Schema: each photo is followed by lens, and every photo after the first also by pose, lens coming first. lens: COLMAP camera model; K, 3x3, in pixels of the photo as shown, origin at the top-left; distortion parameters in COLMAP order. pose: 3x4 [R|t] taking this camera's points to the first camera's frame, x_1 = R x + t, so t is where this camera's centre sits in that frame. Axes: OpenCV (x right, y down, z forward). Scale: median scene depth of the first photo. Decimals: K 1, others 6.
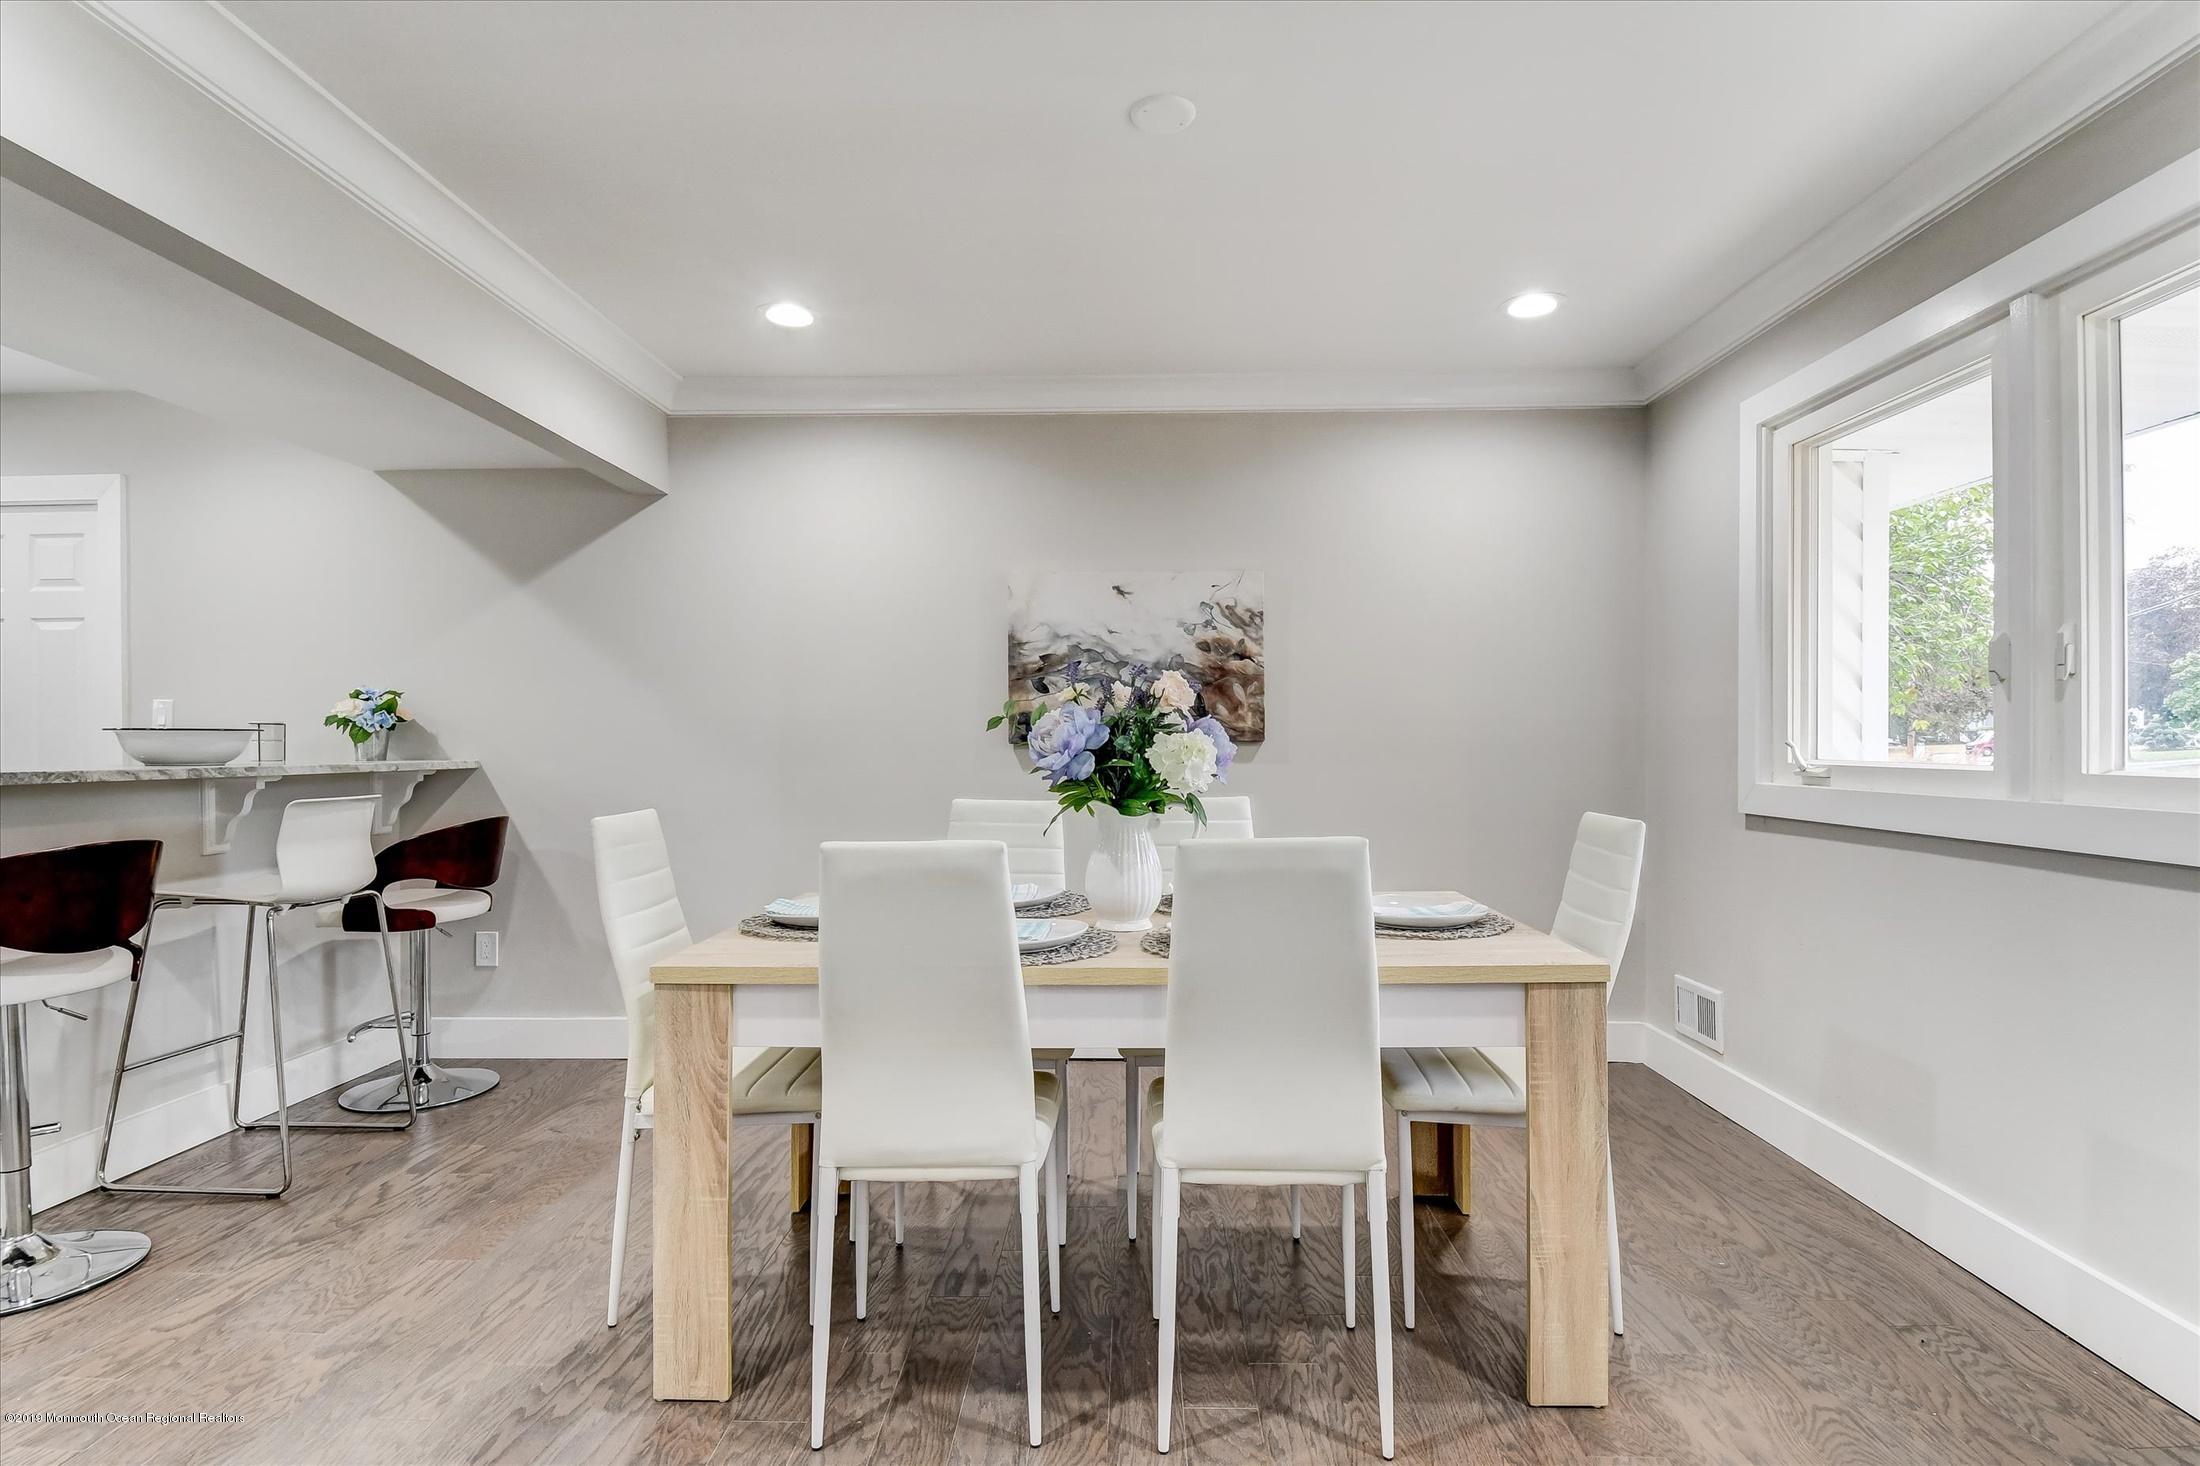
lens RADIAL K [[1096.7, 0, 1109.2], [0, 1096.7, 747.8], [0, 0, 1]] dist [0.002315, -0.014993]
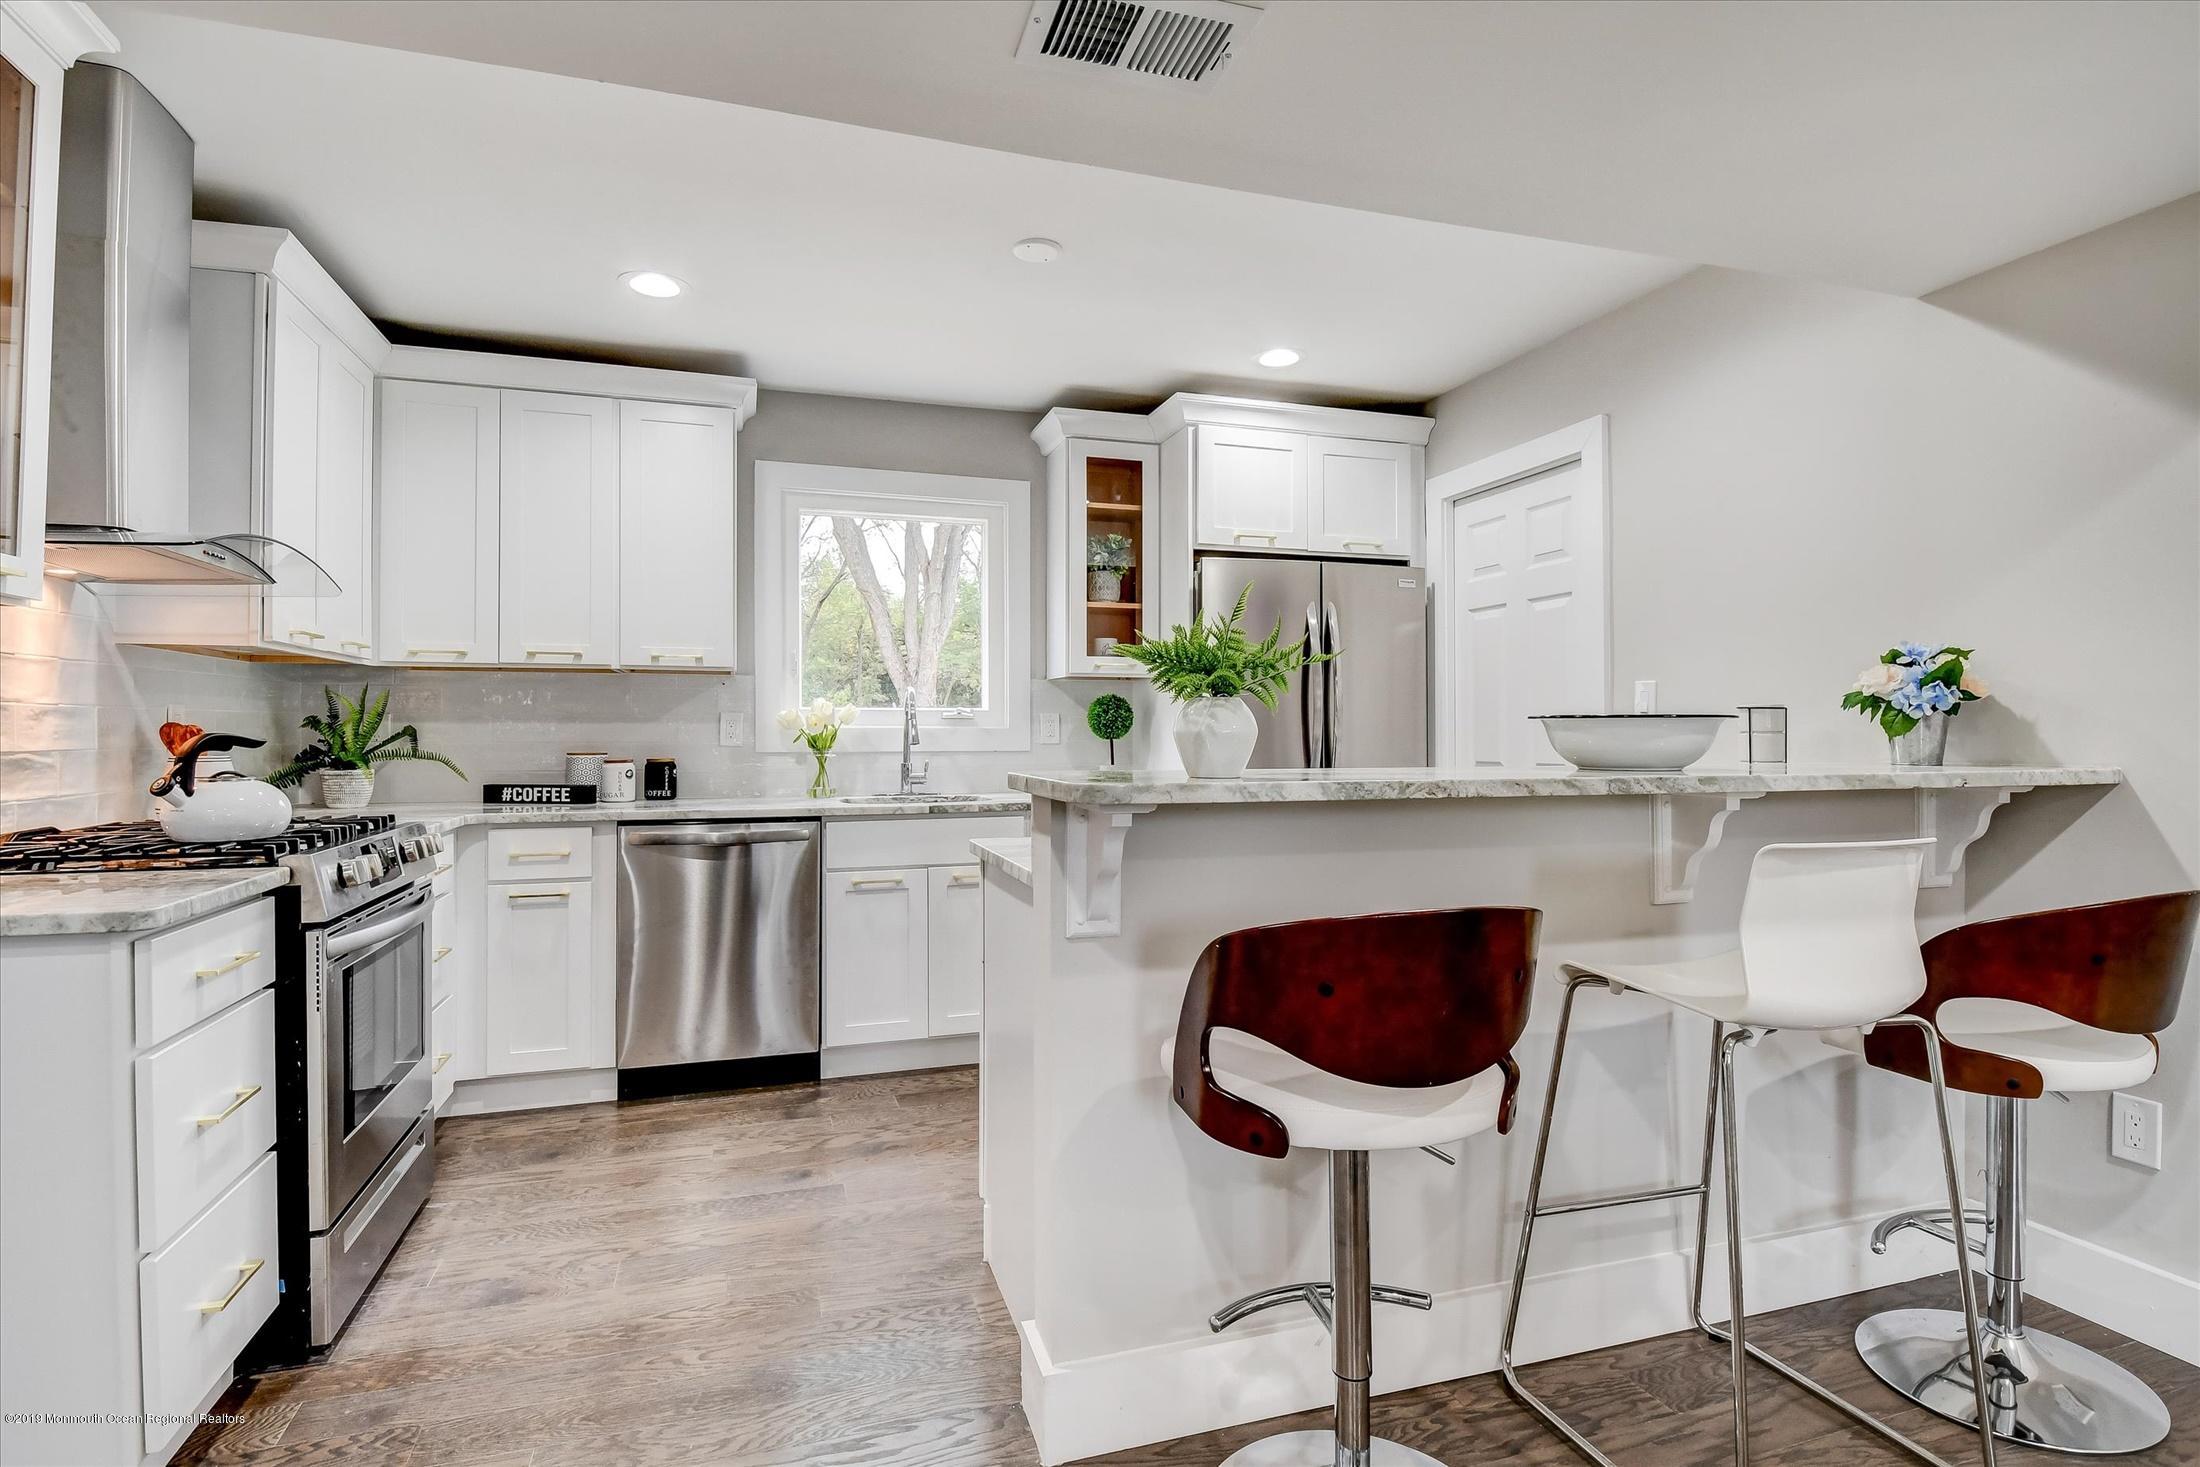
lens RADIAL K [[1096.7, 0, 1105.1], [0, 1096.7, 725.6], [0, 0, 1]] dist [0.002315, -0.014993]
pose [[0.330996, -0.005506, -0.943616, -0.278237], [-0.004519, 0.999962, -0.007419, -0.004044], [0.943621, 0.006720, 0.330958, 0.414788]]
